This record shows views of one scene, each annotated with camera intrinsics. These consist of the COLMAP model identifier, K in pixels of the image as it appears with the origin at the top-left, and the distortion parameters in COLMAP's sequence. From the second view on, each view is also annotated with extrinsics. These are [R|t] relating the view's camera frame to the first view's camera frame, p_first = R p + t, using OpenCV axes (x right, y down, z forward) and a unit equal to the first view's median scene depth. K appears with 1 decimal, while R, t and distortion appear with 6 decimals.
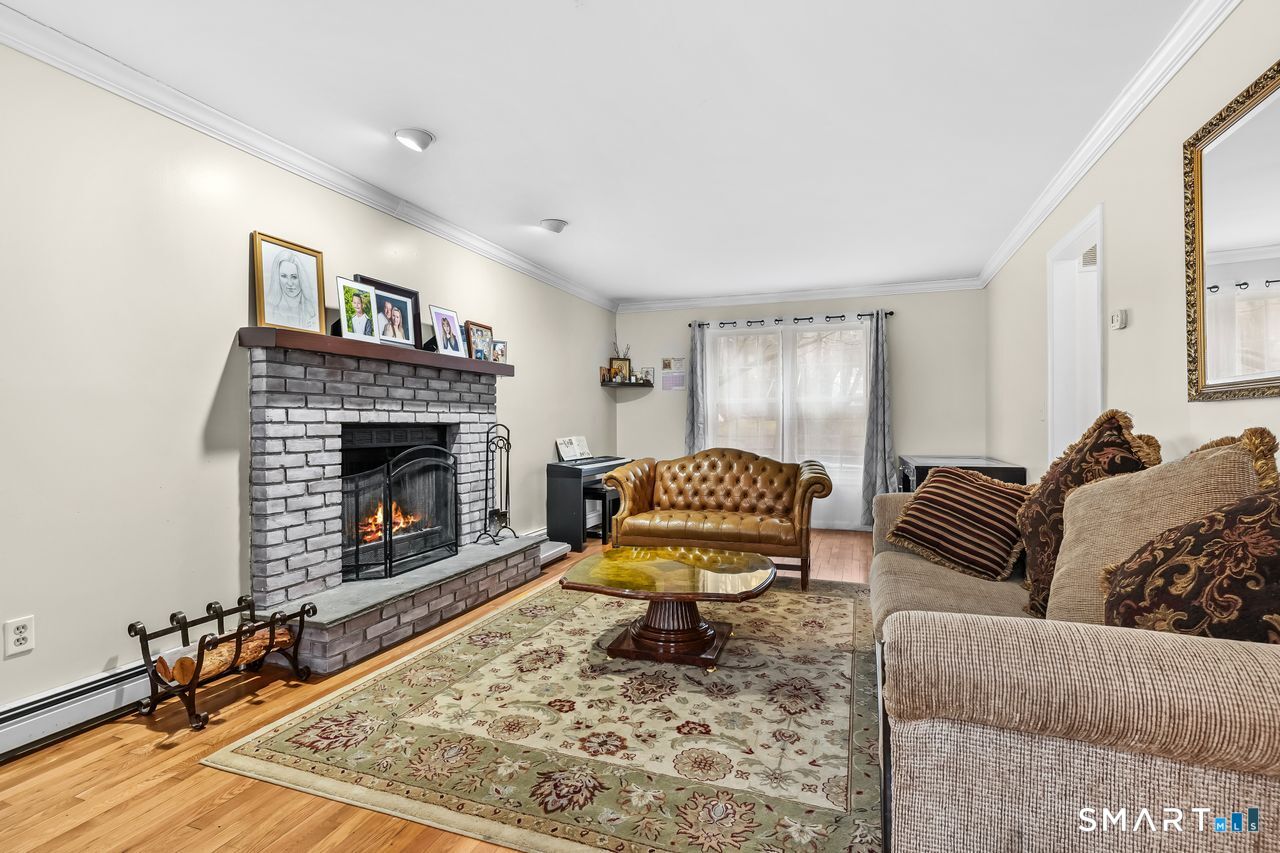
lens RADIAL K [[612.7, 0, 633.6], [0, 612.7, 424.8], [0, 0, 1]] dist [-0.016376, 0.014916]
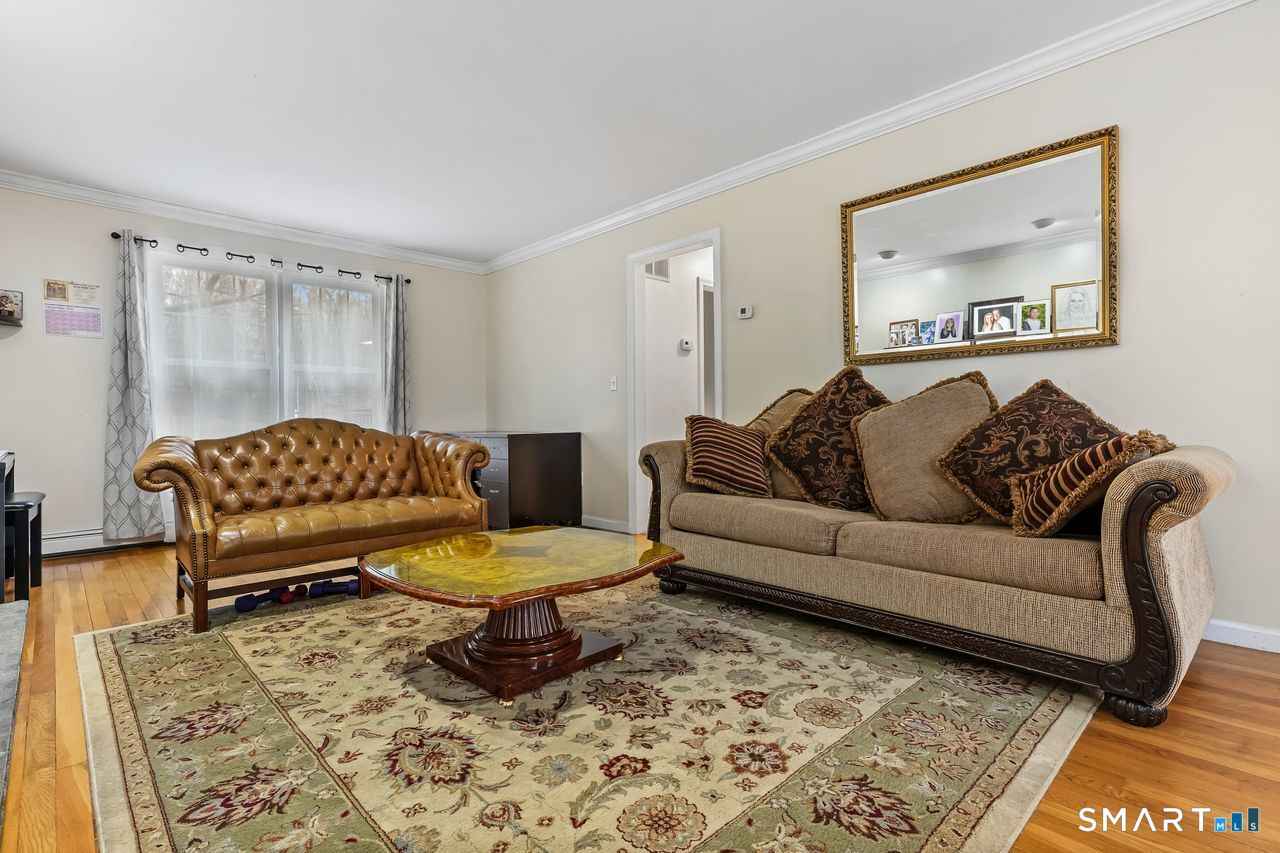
lens RADIAL K [[612.7, 0, 641.1], [0, 612.7, 421.9], [0, 0, 1]] dist [-0.016376, 0.014916]
pose [[0.430709, -0.000423, 0.902491, -0.541847], [0.007819, 0.999964, -0.003263, 0.078375], [-0.902457, 0.008462, 0.430697, 0.555530]]
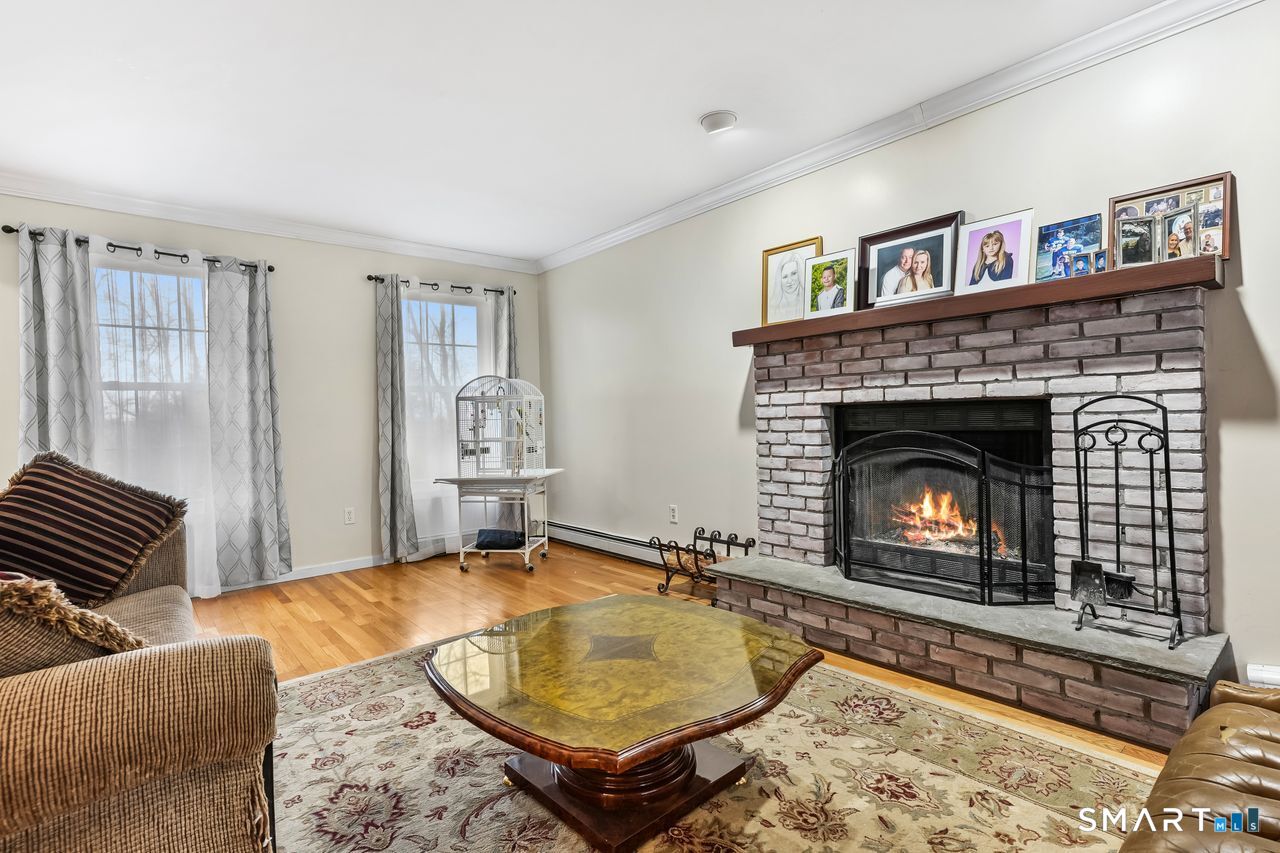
lens RADIAL K [[612.7, 0, 642.2], [0, 612.7, 423.1], [0, 0, 1]] dist [-0.016376, 0.014916]
pose [[-0.482127, 0.029737, -0.875596, 0.570249], [0.029368, 0.999411, 0.017771, 0.001953], [0.875609, -0.017146, -0.482716, 1.313286]]
